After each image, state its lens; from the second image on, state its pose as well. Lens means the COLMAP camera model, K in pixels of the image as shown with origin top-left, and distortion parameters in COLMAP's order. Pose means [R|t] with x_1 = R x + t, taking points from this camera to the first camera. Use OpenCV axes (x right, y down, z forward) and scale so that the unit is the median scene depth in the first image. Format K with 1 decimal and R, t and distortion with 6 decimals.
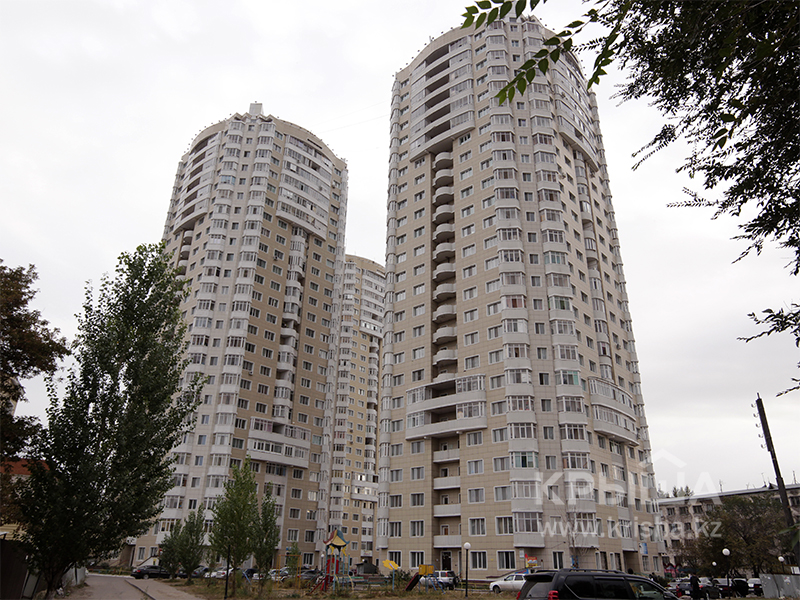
lens RADIAL K [[596.7, 0, 398.6], [0, 596.7, 297.5], [0, 0, 1]] dist [-0.044157, 0.022493]
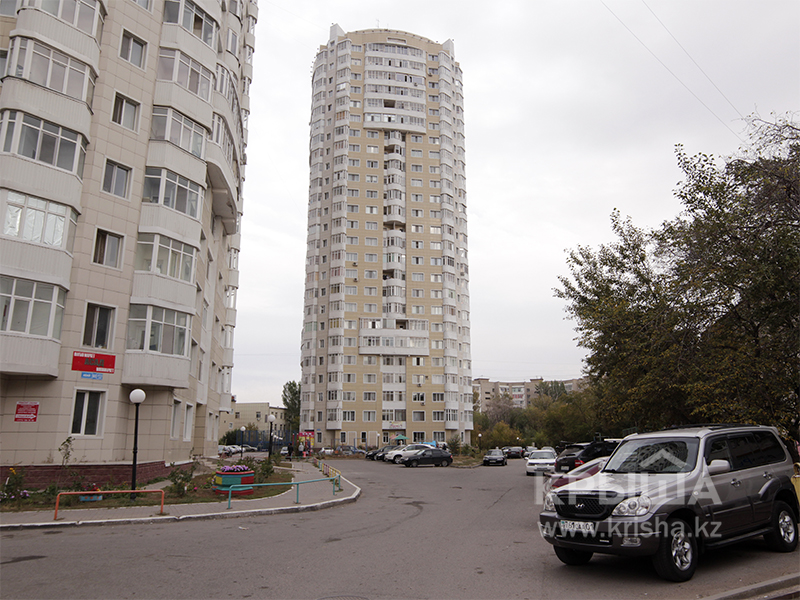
lens RADIAL K [[596.7, 0, 406.4], [0, 596.7, 300.4], [0, 0, 1]] dist [-0.044157, 0.022493]
pose [[0.796060, -0.165401, -0.582178, 0.366892], [0.266724, 0.959357, 0.092154, 0.209025], [0.543274, -0.228641, 0.807822, 0.429574]]
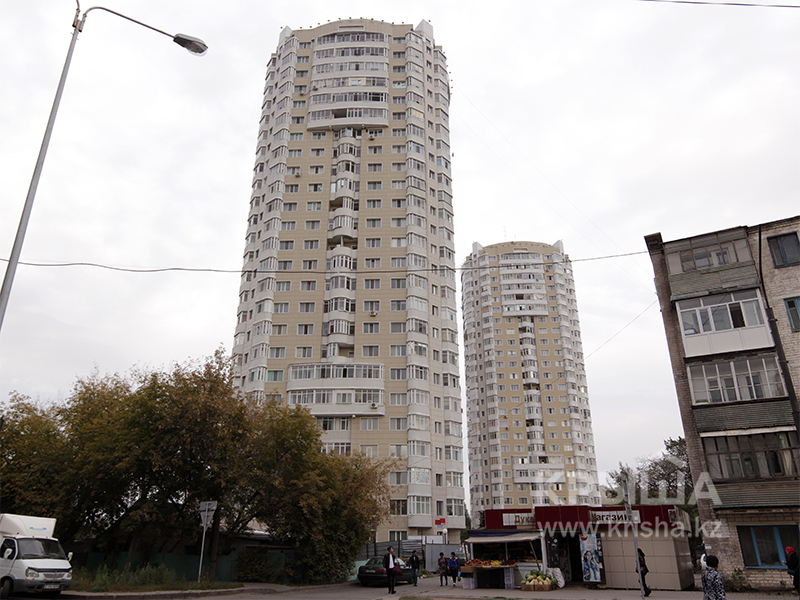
lens RADIAL K [[596.7, 0, 394.4], [0, 596.7, 298.6], [0, 0, 1]] dist [-0.044157, 0.022493]
pose [[0.622294, -0.324942, -0.712154, 0.567191], [0.331274, 0.933607, -0.136513, 0.108522], [0.709230, -0.150967, 0.688623, 0.194989]]
